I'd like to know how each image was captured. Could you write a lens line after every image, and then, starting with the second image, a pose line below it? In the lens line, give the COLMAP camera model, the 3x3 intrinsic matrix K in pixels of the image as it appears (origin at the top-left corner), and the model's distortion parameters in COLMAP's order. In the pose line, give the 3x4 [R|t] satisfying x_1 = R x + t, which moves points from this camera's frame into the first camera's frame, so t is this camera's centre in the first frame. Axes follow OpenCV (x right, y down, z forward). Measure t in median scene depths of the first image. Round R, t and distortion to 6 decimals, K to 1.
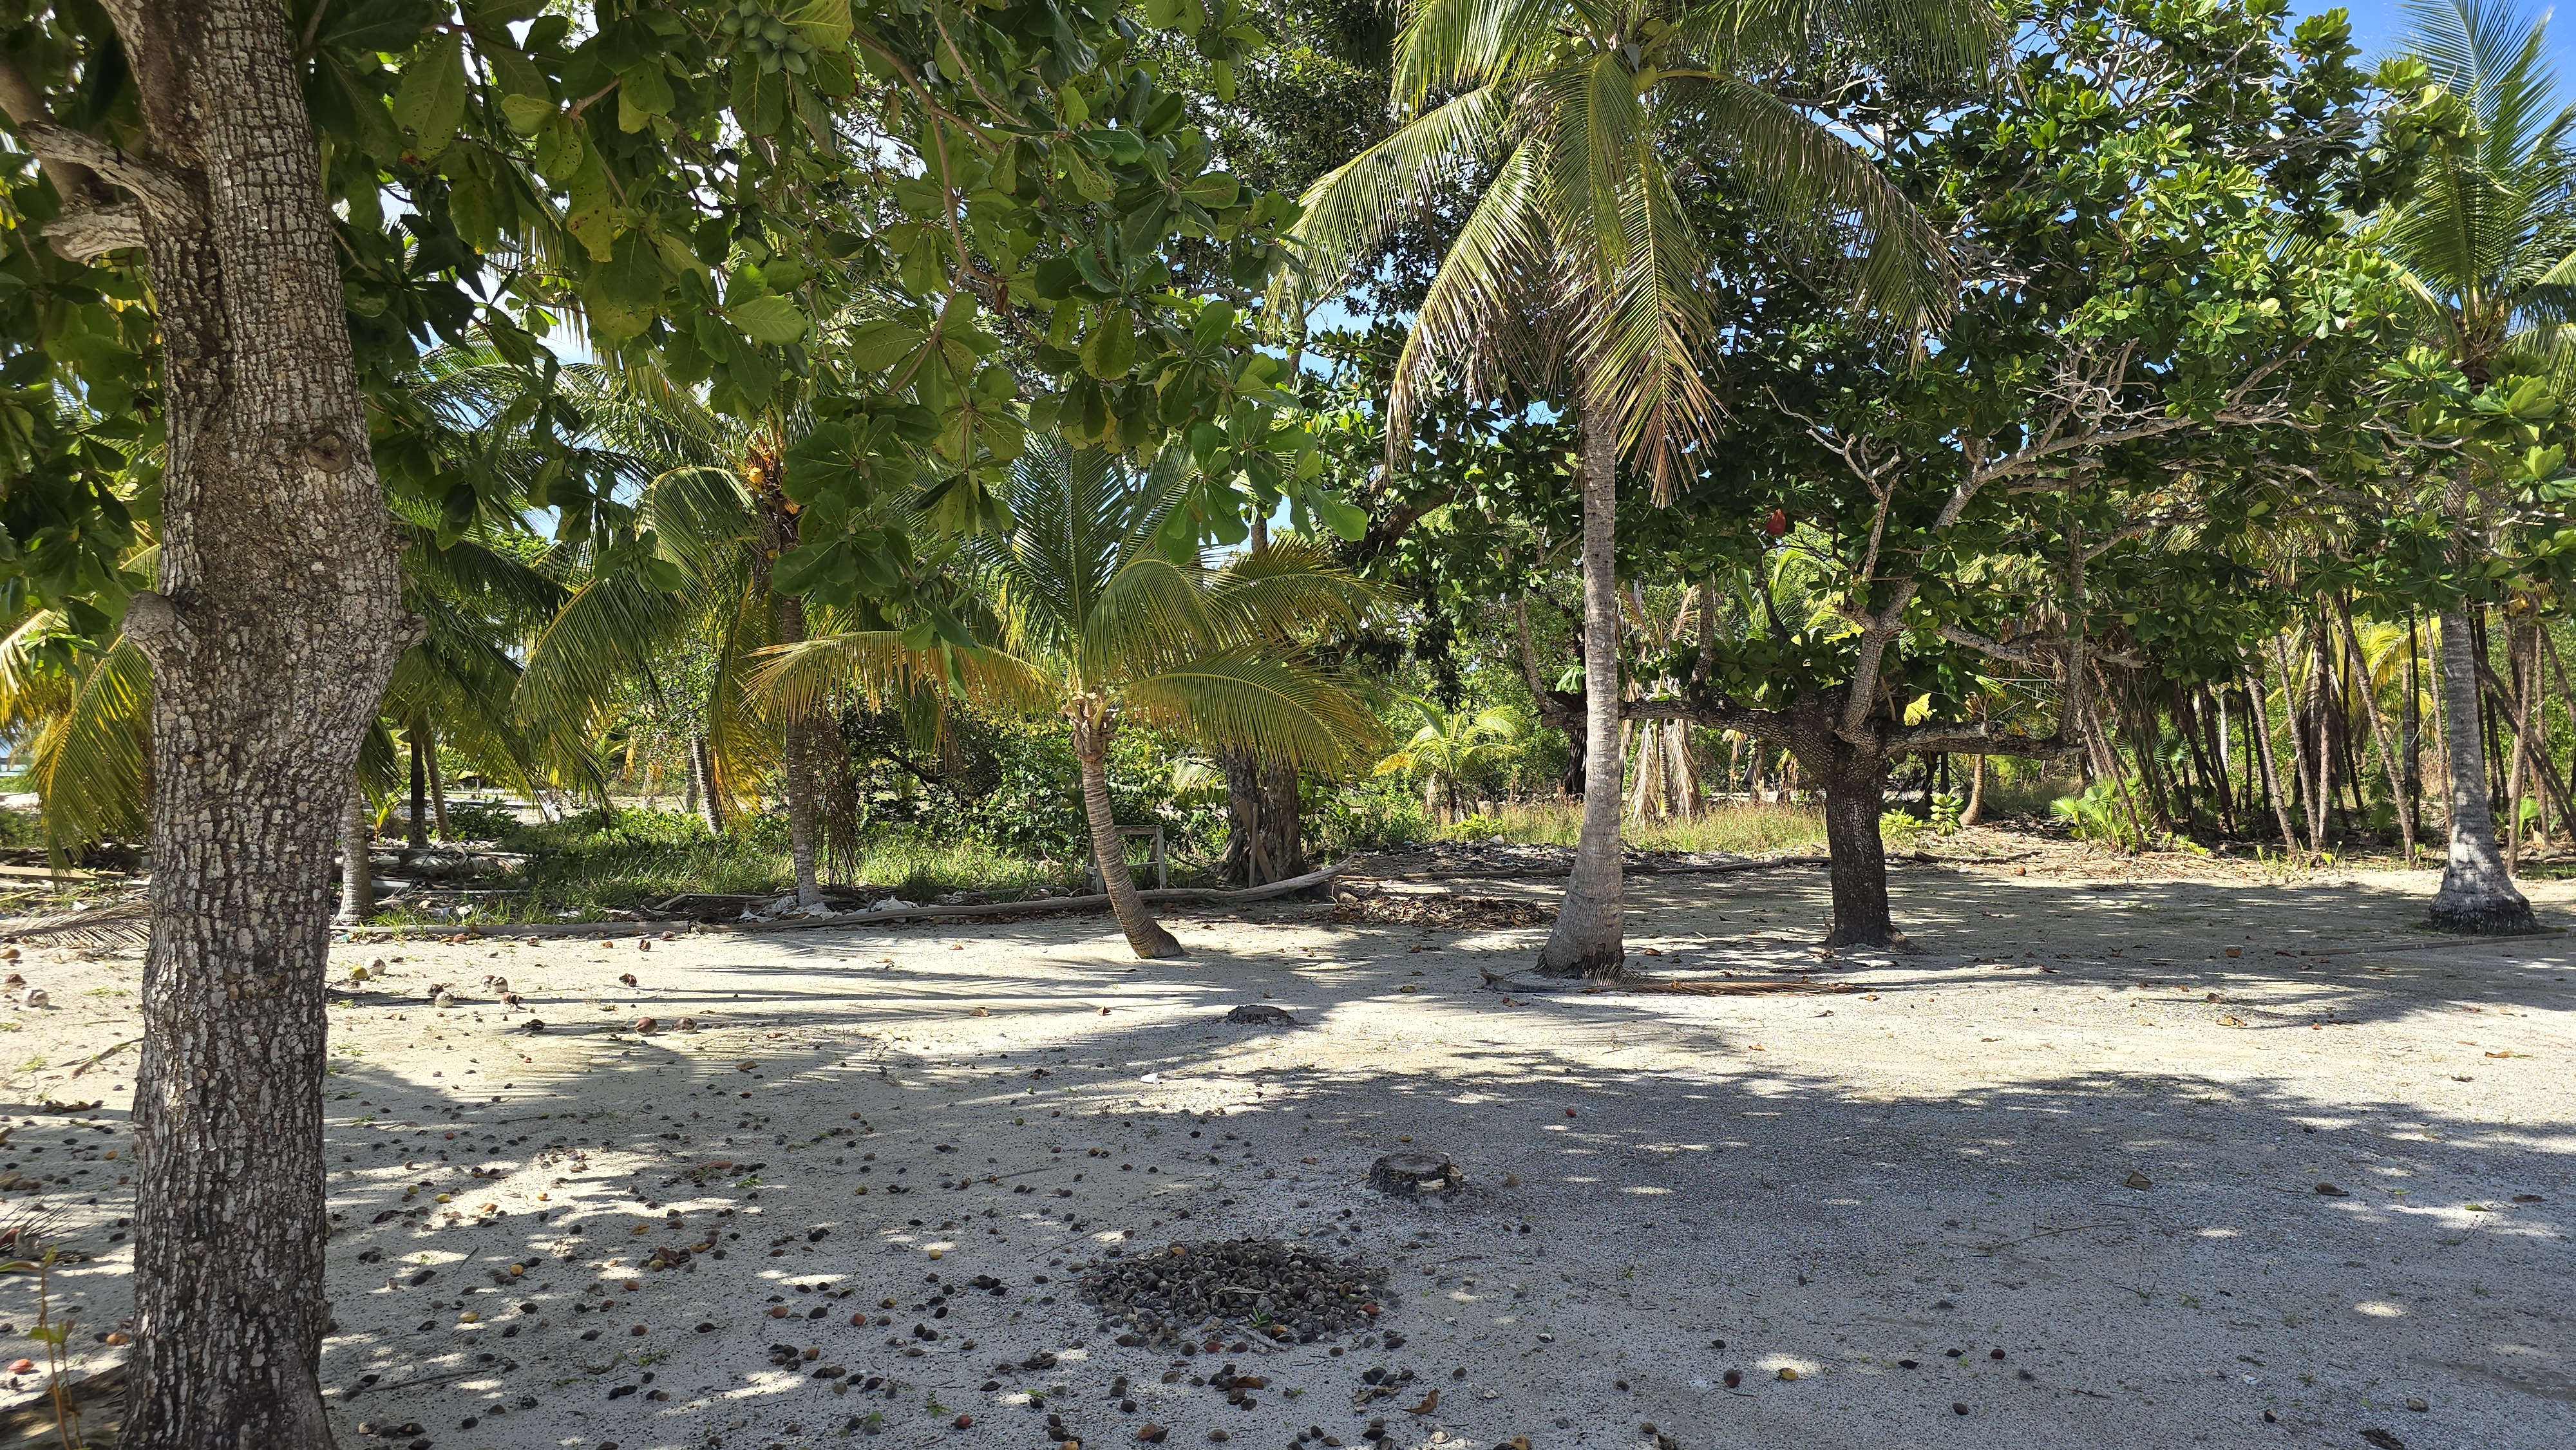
lens RADIAL K [[1779.2, 0, 1293.9], [0, 1779.2, 731.3], [0, 0, 1]] dist [0.058273, -0.063162]
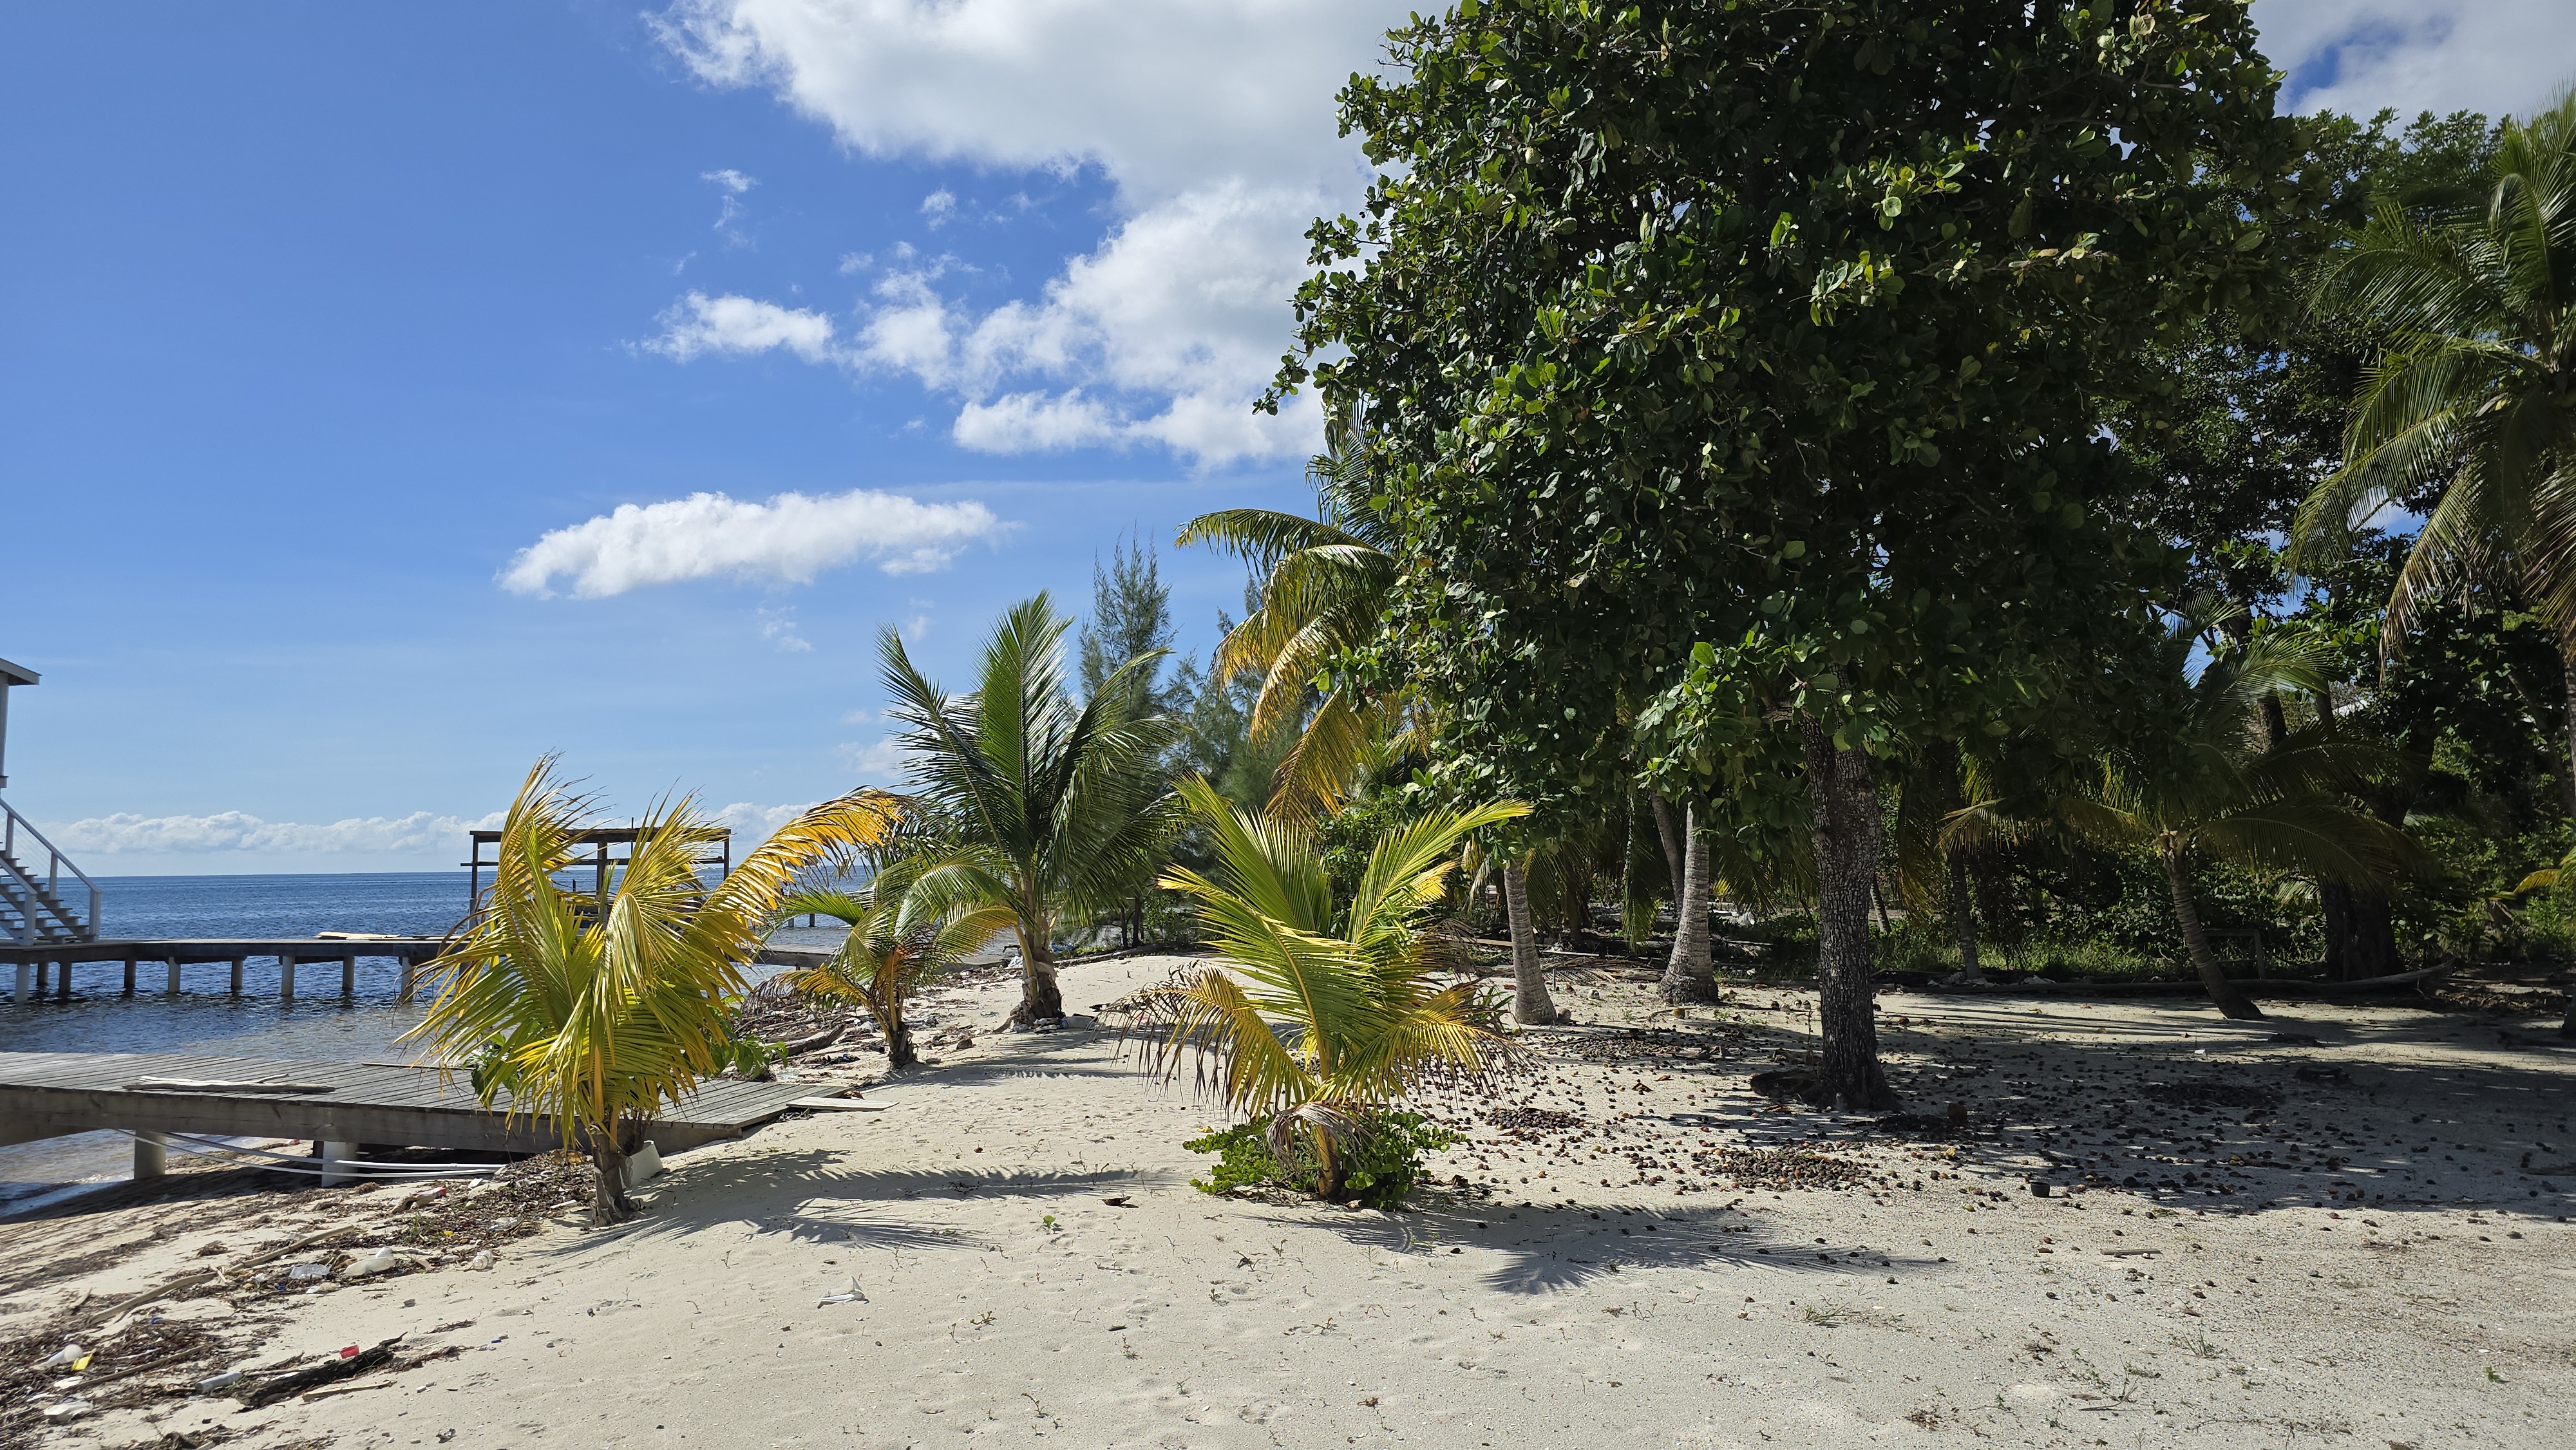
lens RADIAL K [[1687.2, 0, 1285.8], [0, 1687.2, 676.0], [0, 0, 1]] dist [0.051885, -0.055888]
pose [[0.811636, -0.072235, -0.579680, 0.085848], [0.012185, 0.994203, -0.106829, -0.006096], [0.584036, 0.079643, 0.807811, -0.427770]]
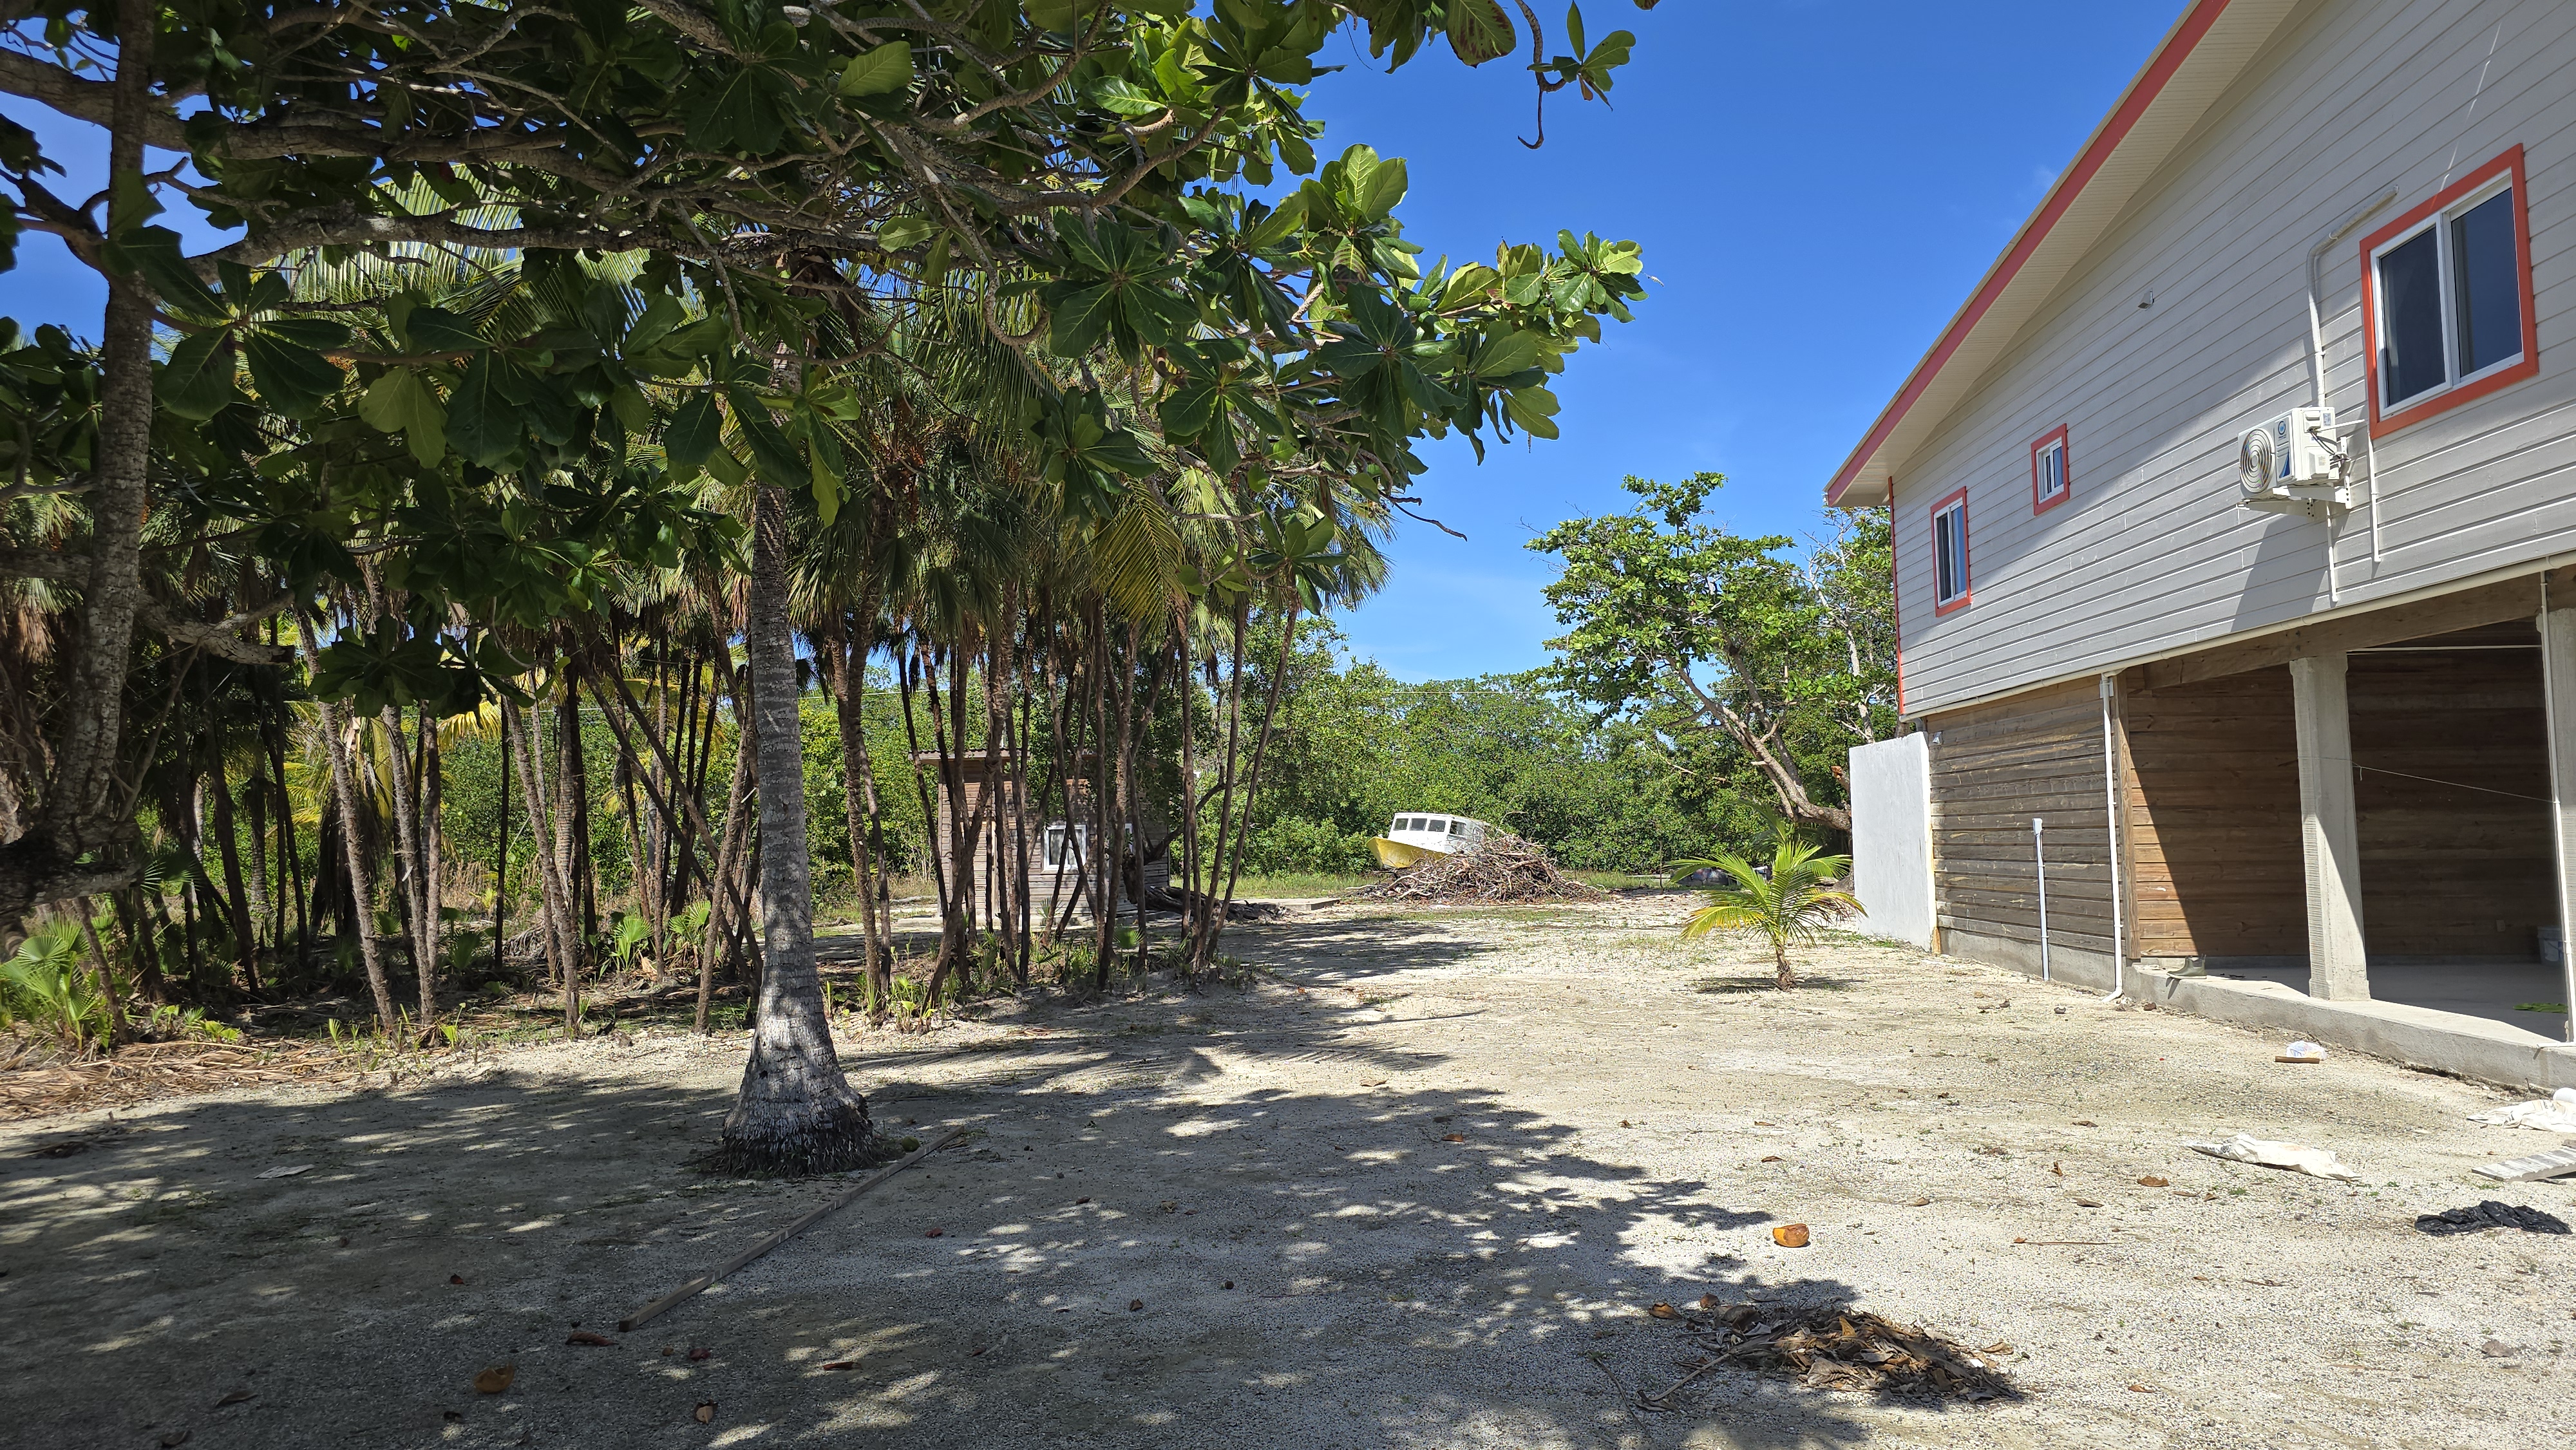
lens RADIAL K [[1687.2, 0, 1285.8], [0, 1687.2, 676.0], [0, 0, 1]] dist [0.051885, -0.055888]
pose [[0.477027, 0.073539, 0.875807, 0.214814], [0.011559, 0.995882, -0.089917, 0.003168], [-0.878813, 0.053016, 0.474213, 0.539869]]
